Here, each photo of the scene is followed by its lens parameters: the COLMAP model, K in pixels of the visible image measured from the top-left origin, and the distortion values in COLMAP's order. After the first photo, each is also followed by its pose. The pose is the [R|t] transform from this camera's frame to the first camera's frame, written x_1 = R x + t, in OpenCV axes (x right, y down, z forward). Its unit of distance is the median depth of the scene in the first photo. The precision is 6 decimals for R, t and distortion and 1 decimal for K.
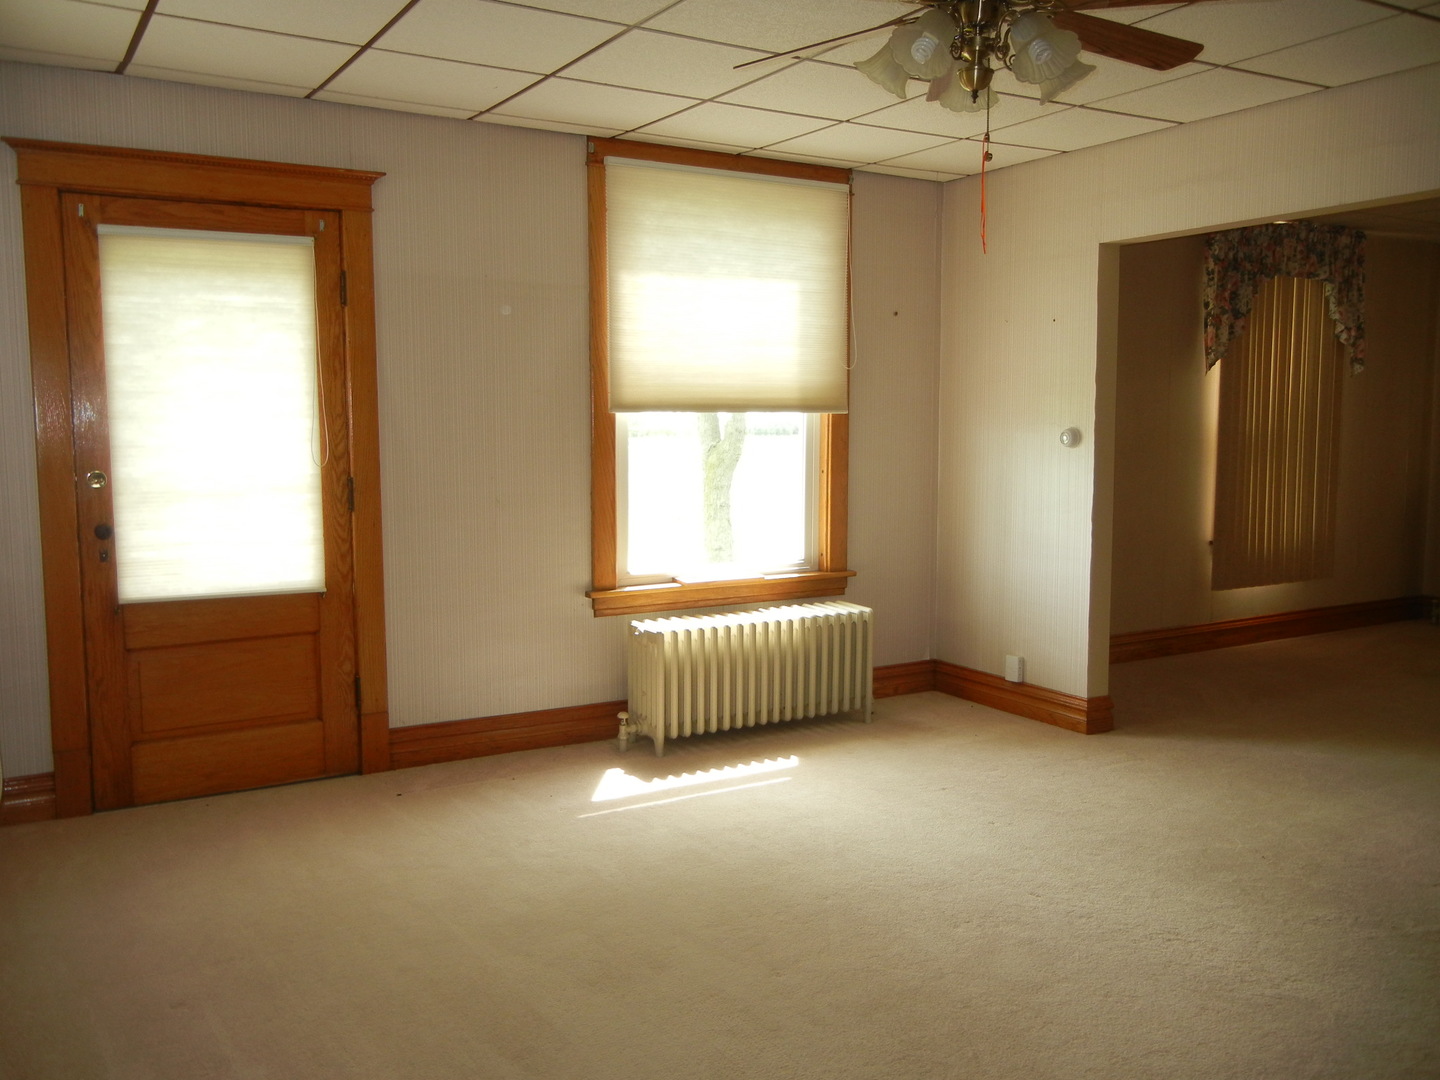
lens RADIAL K [[1236.0, 0, 720.3], [0, 1236.0, 542.7], [0, 0, 1]] dist [-0.009777, 0.020798]
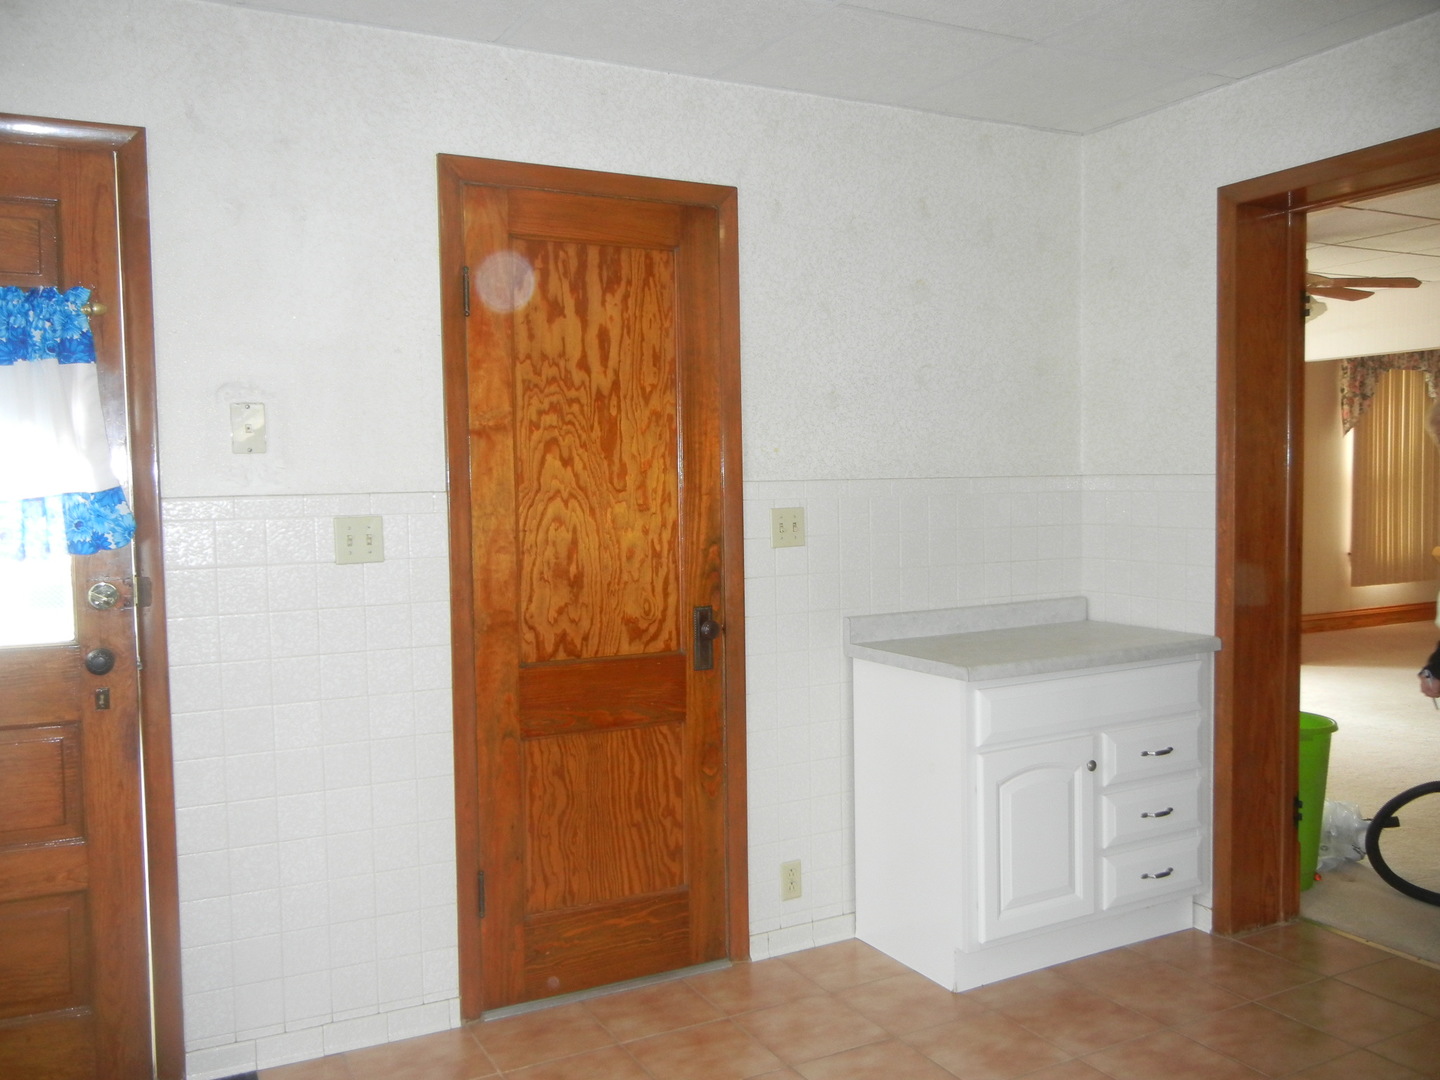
lens RADIAL K [[1236.0, 0, 715.6], [0, 1236.0, 543.3], [0, 0, 1]] dist [-0.009777, 0.020798]
pose [[0.998348, -0.009328, -0.056686, -0.278808], [0.006736, 0.998930, -0.045755, 0.052454], [0.057052, 0.045298, 0.997343, -0.515629]]
